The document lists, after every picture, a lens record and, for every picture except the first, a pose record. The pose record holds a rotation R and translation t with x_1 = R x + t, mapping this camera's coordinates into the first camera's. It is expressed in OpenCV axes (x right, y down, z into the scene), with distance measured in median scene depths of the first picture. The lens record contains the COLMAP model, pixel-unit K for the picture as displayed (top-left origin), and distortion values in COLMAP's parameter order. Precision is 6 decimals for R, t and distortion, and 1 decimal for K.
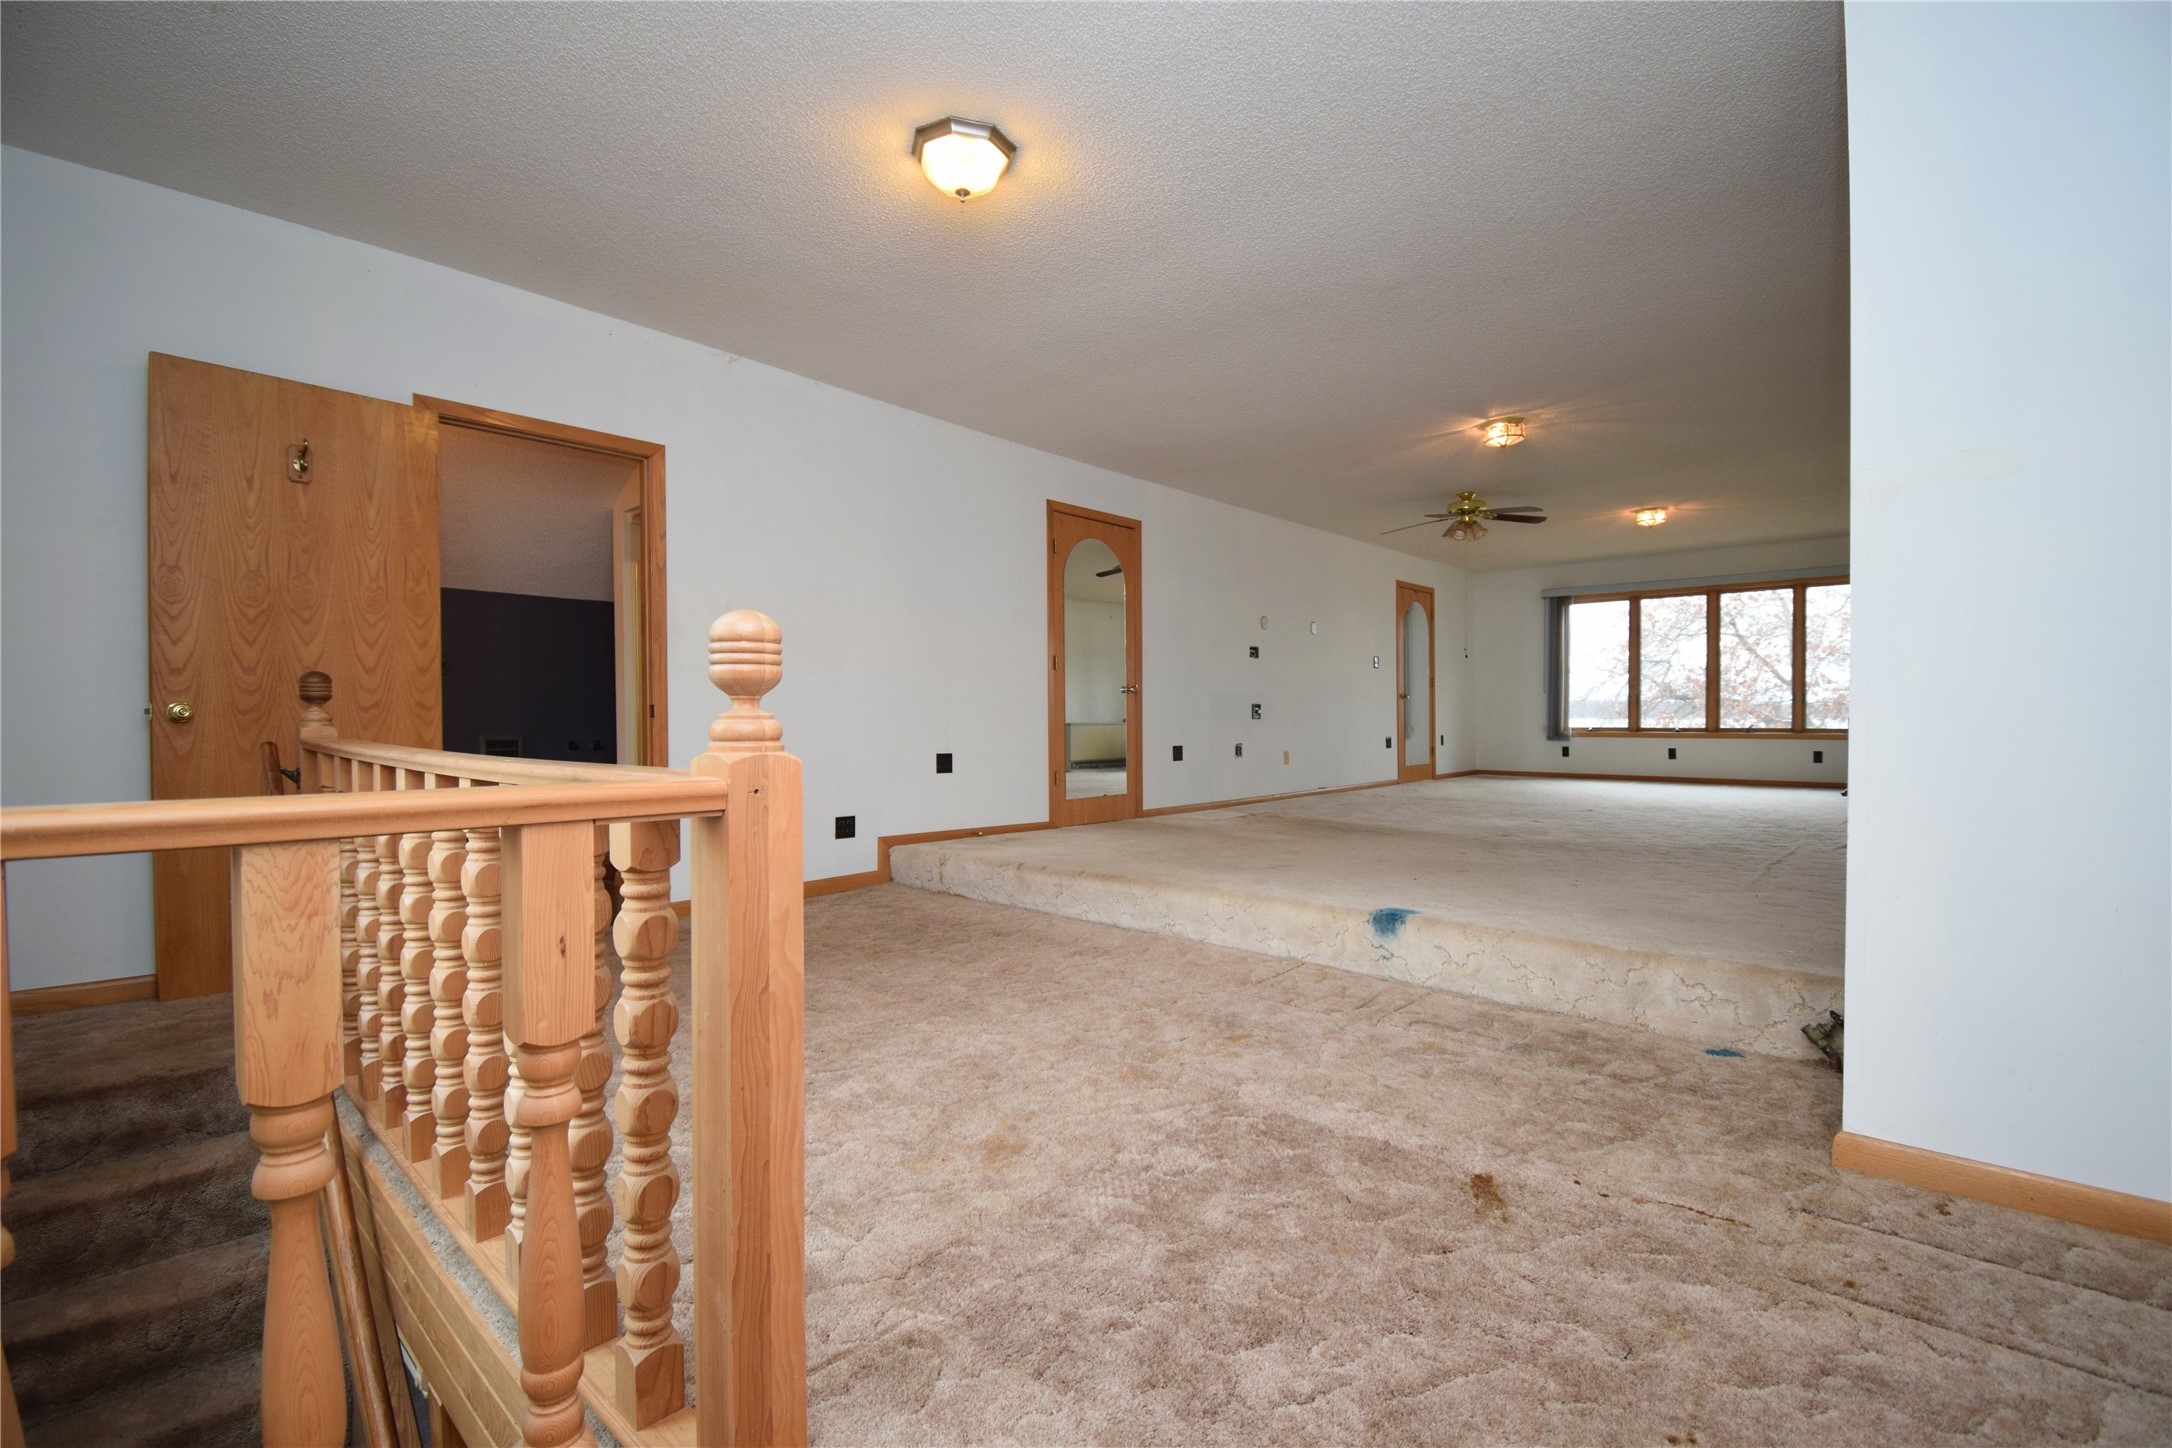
lens RADIAL K [[967.8, 0, 1075.5], [0, 967.8, 727.0], [0, 0, 1]] dist [-0.017751, -0.002310]
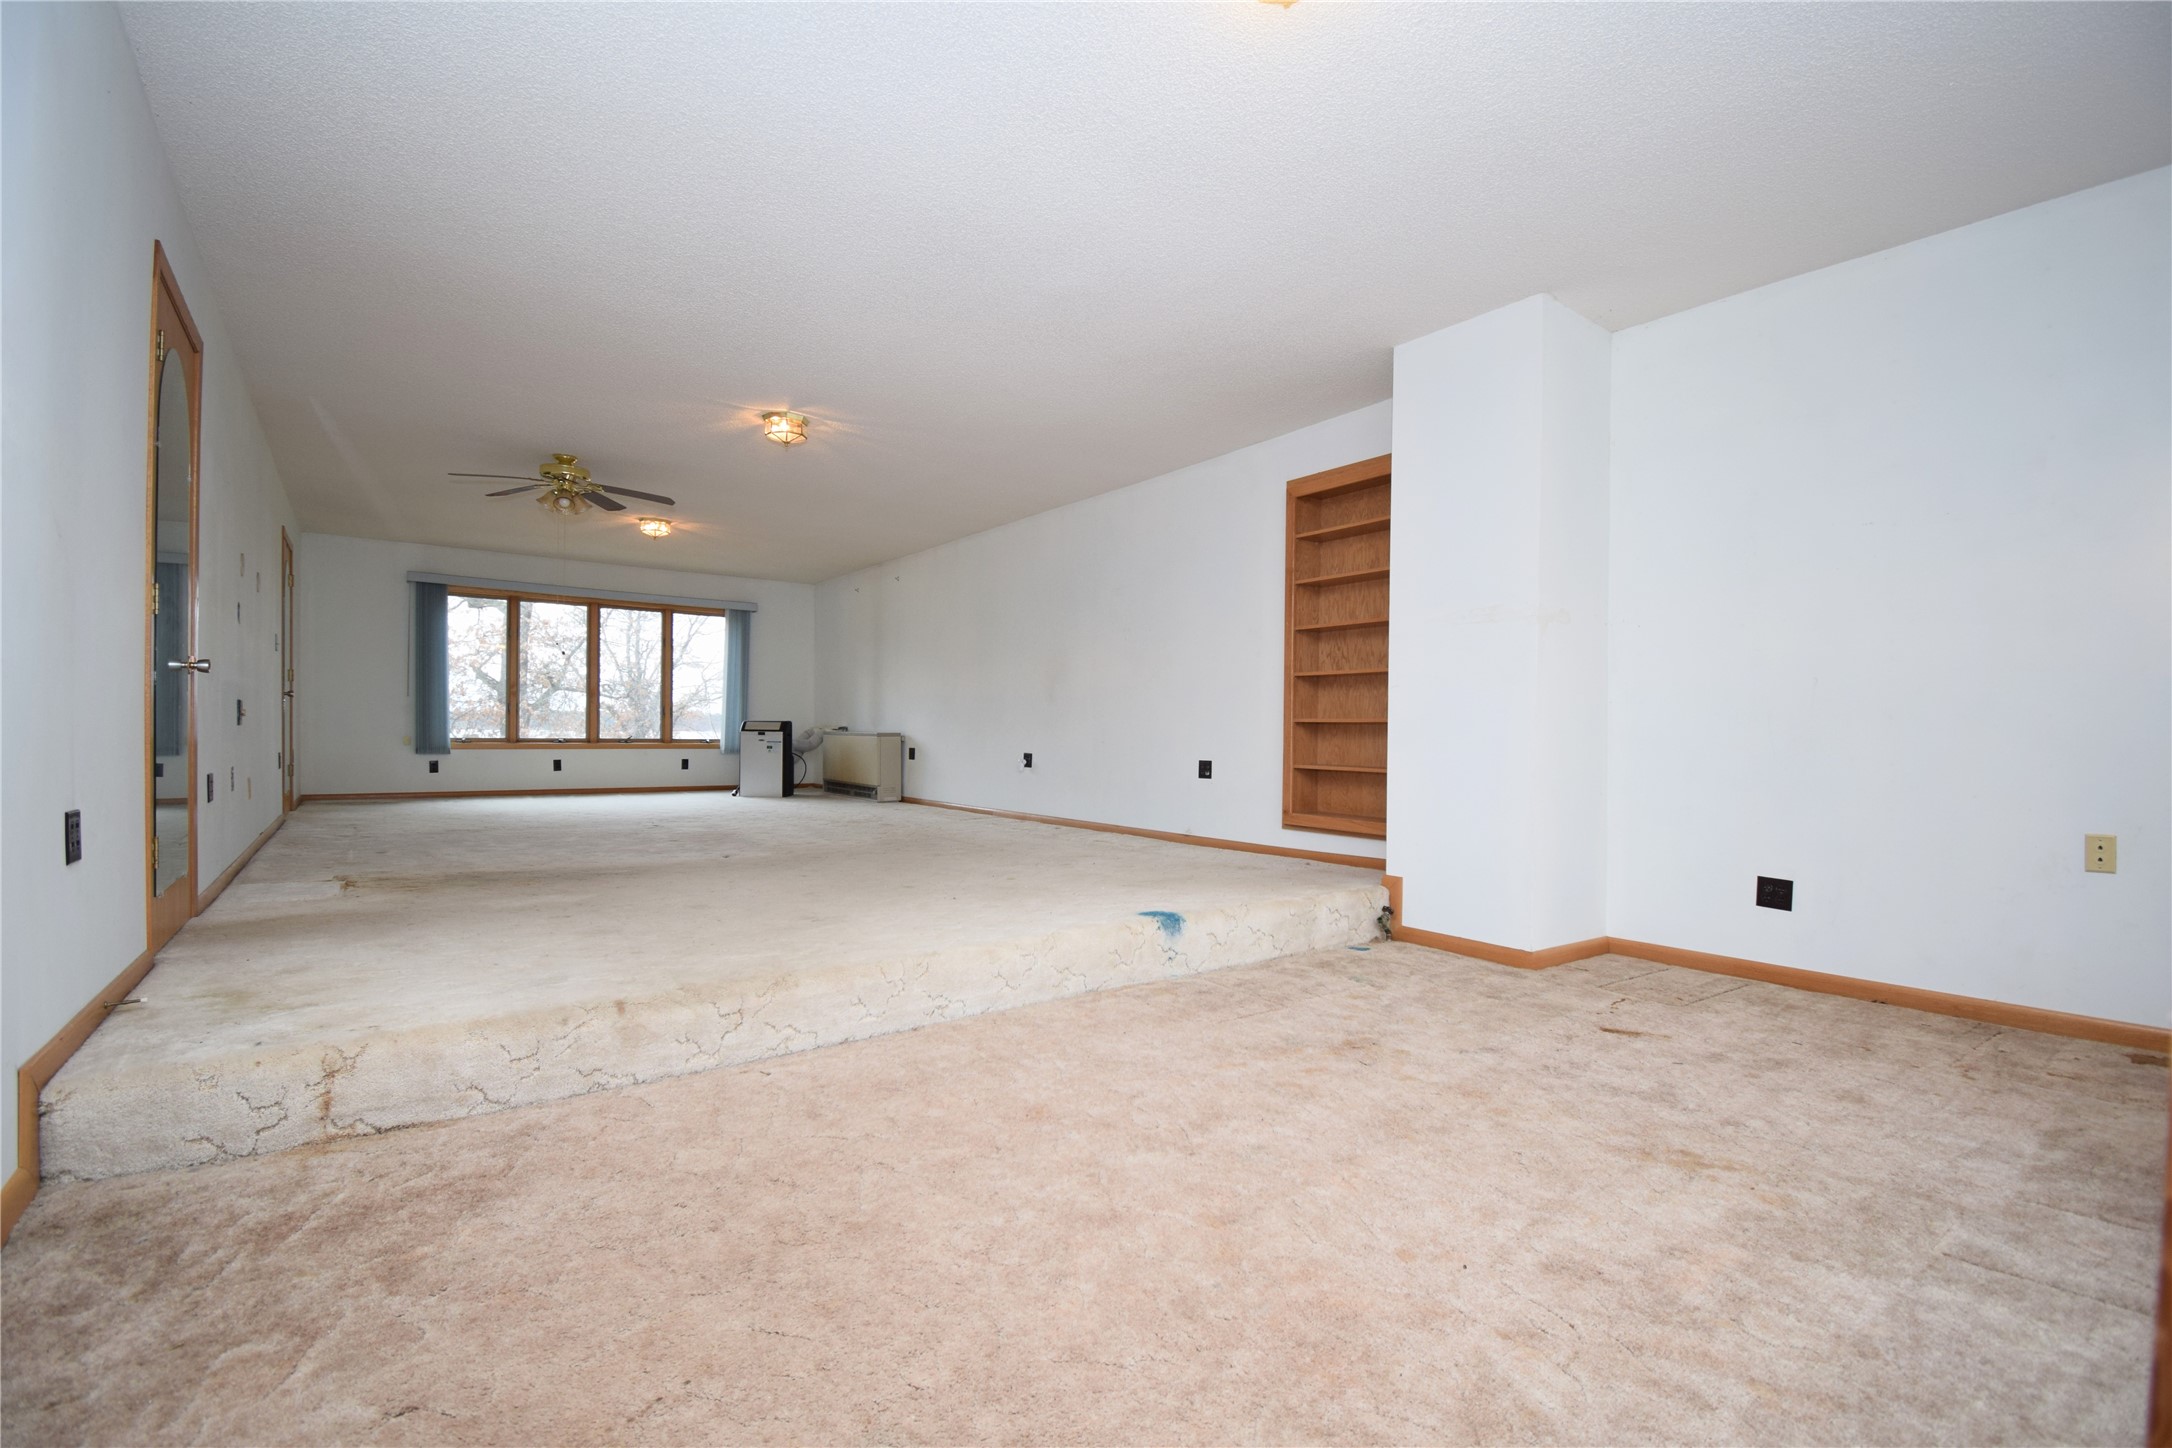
lens RADIAL K [[967.8, 0, 1079.8], [0, 967.8, 728.1], [0, 0, 1]] dist [-0.017751, -0.002310]
pose [[0.167404, 0.007145, 0.985863, -0.255396], [0.002282, 0.999968, -0.007635, -0.000760], [-0.985886, 0.003528, 0.167382, 0.323055]]
